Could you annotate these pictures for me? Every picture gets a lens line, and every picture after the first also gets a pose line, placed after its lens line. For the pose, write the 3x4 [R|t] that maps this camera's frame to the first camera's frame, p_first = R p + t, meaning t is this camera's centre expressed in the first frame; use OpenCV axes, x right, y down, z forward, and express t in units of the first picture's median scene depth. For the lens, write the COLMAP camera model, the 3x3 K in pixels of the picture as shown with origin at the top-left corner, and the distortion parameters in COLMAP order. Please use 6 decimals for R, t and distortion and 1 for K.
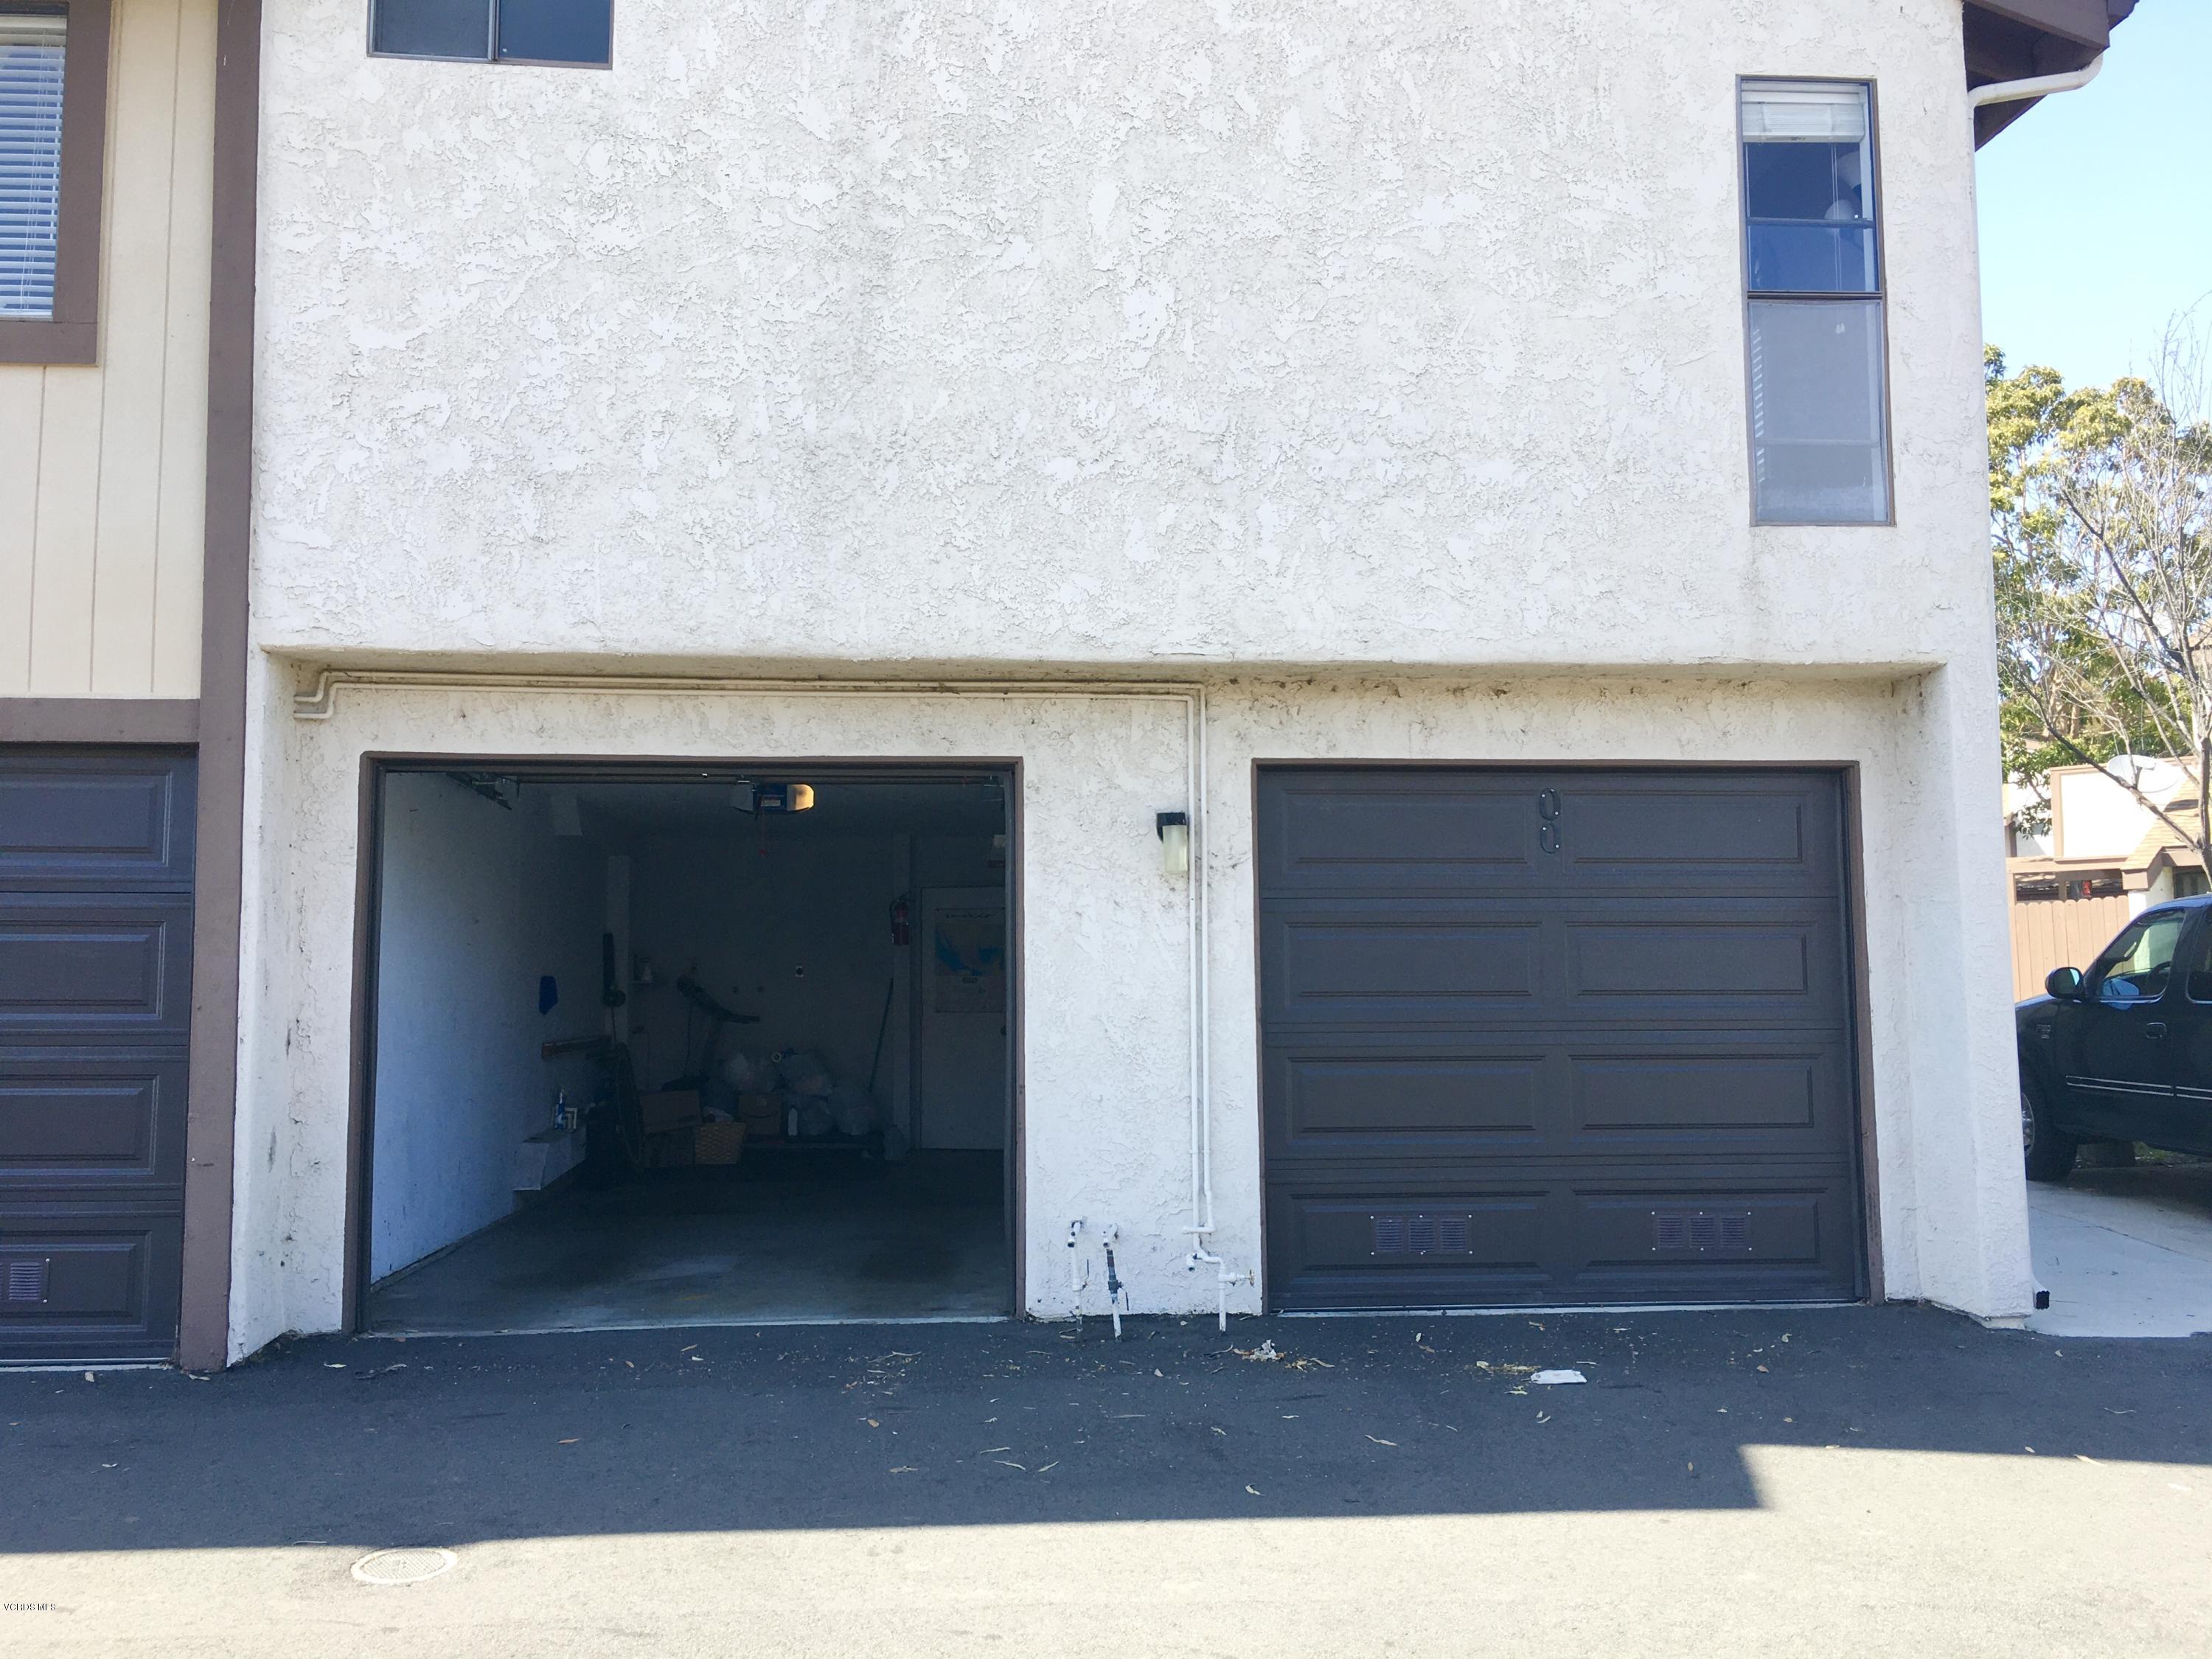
lens RADIAL K [[1945.1, 0, 1095.6], [0, 1945.1, 805.9], [0, 0, 1]] dist [0.077807, -0.001701]
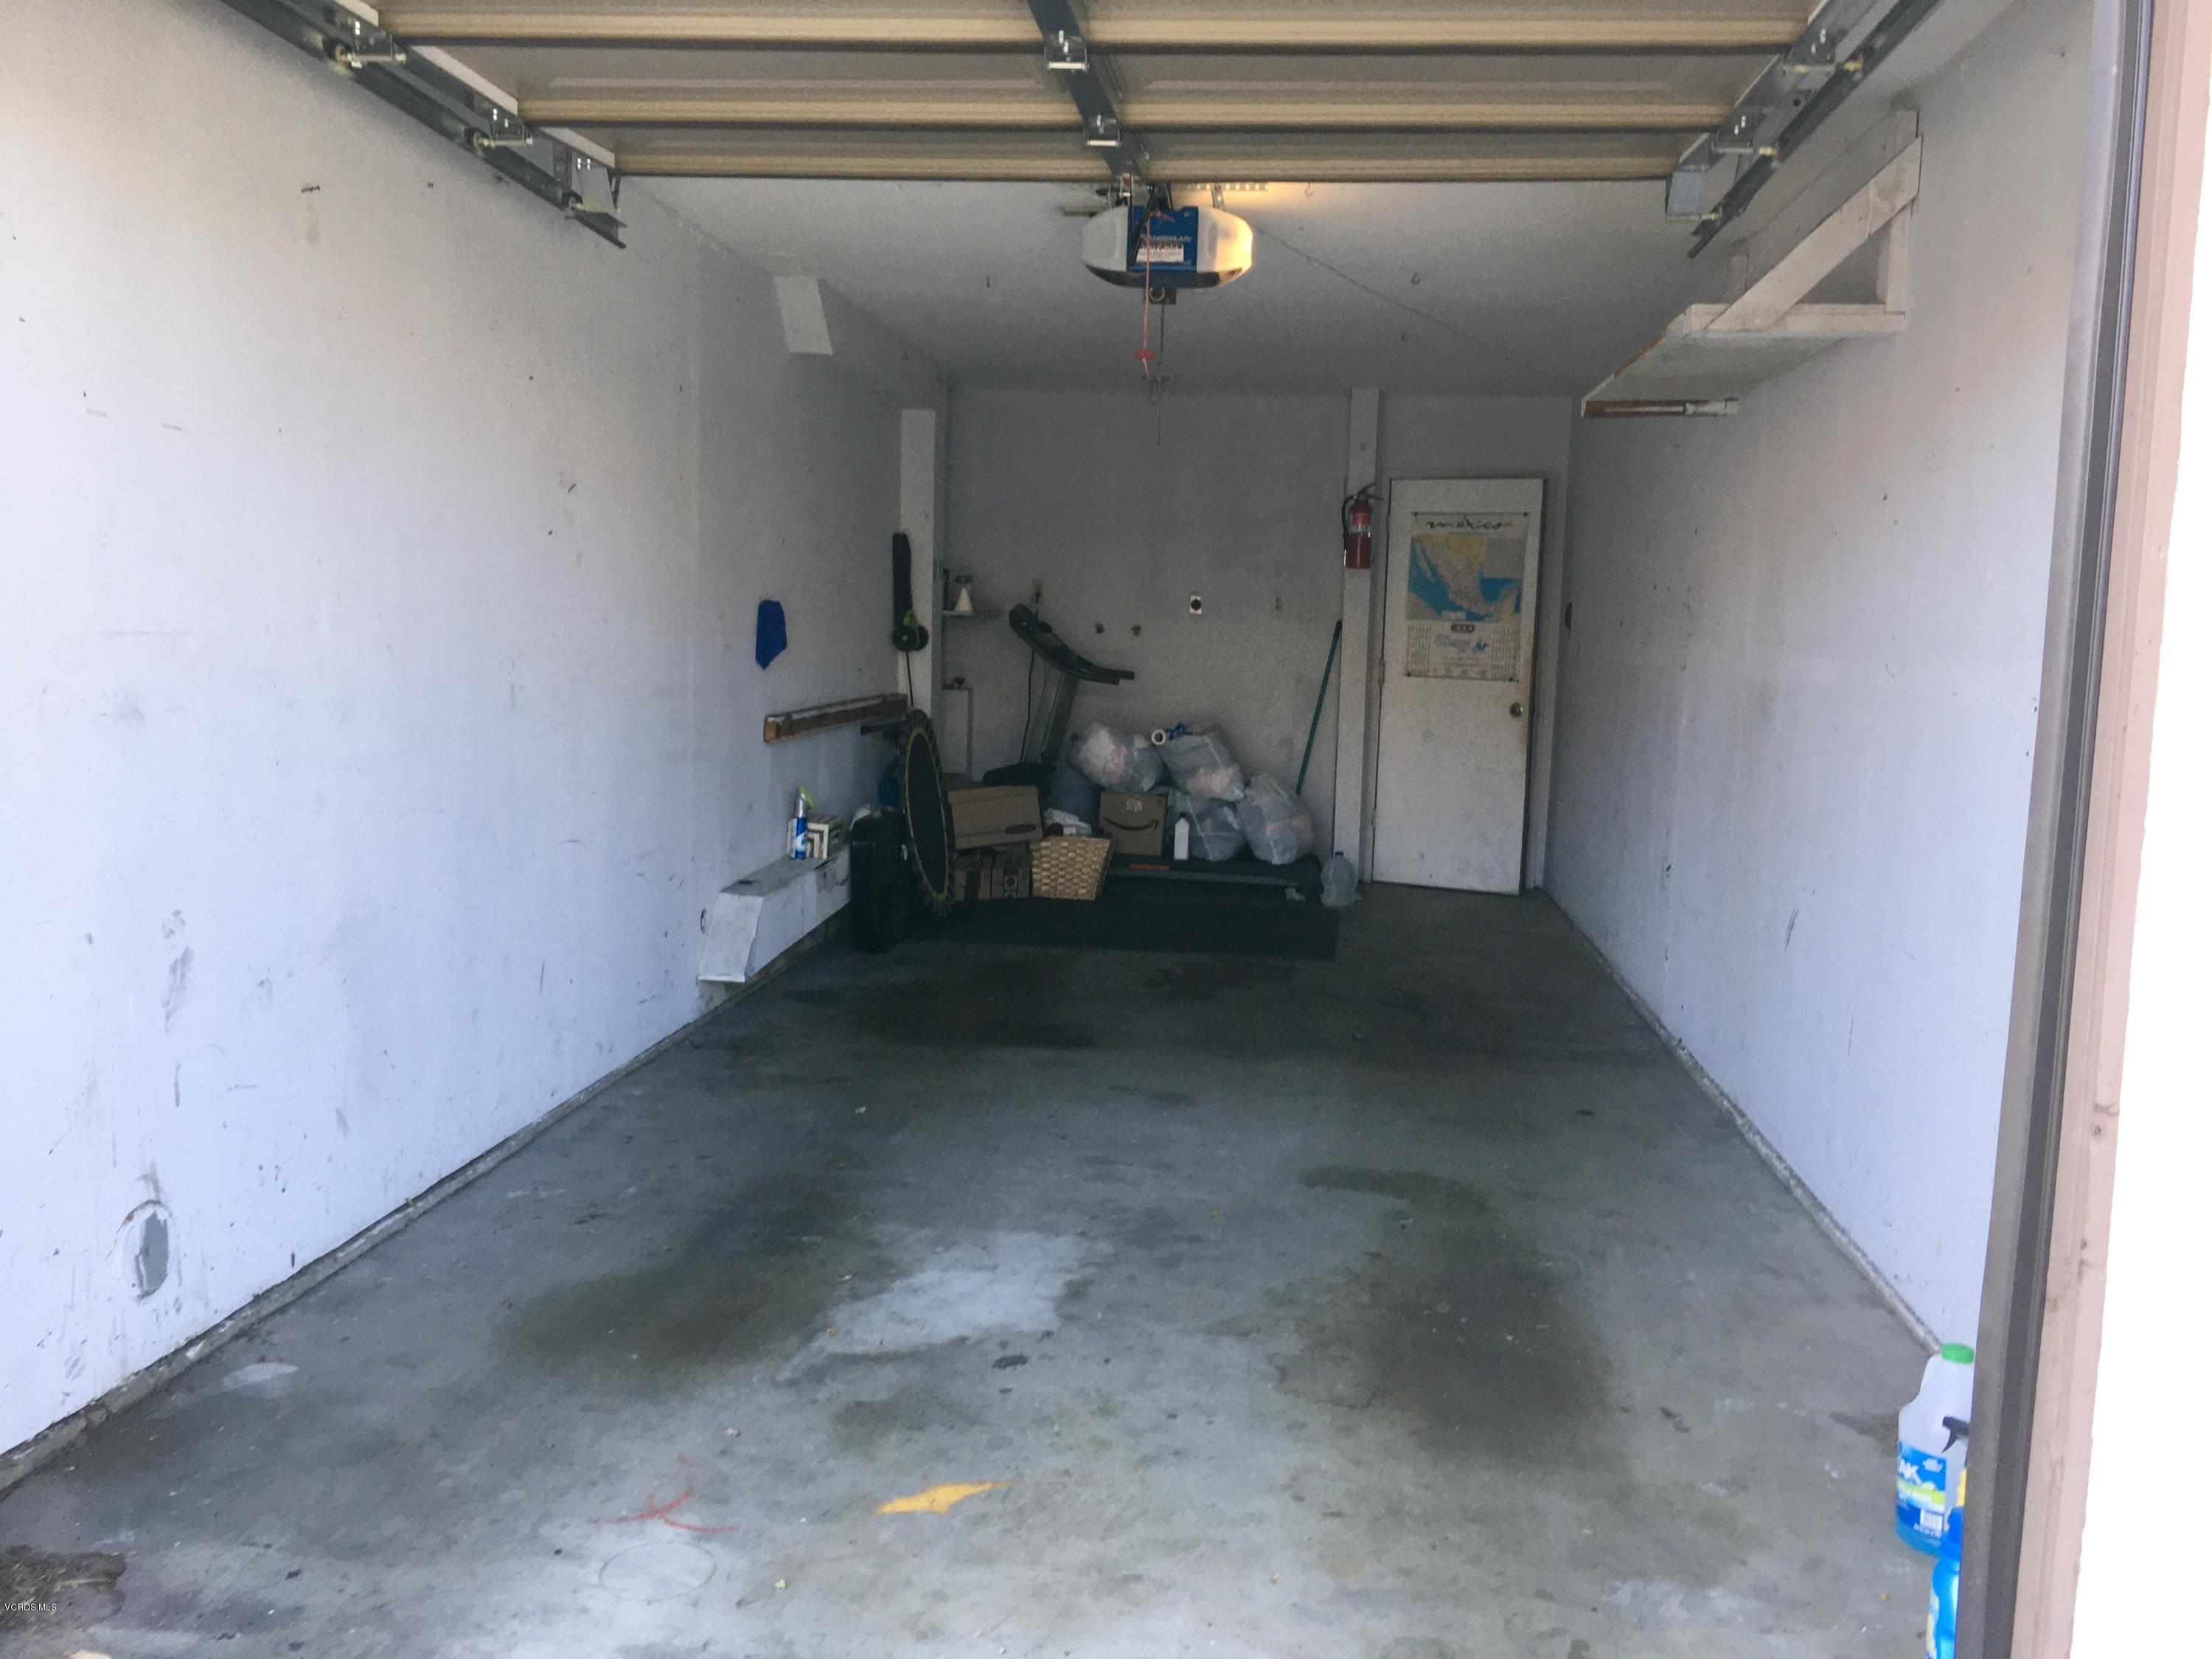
lens RADIAL K [[1945.1, 0, 1095.6], [0, 1945.1, 805.9], [0, 0, 1]] dist [0.077807, -0.001701]
pose [[0.980984, 0.054019, -0.186421, -0.065167], [-0.017722, 0.981406, 0.191125, 0.029661], [0.193279, -0.184186, 0.963701, 0.385452]]
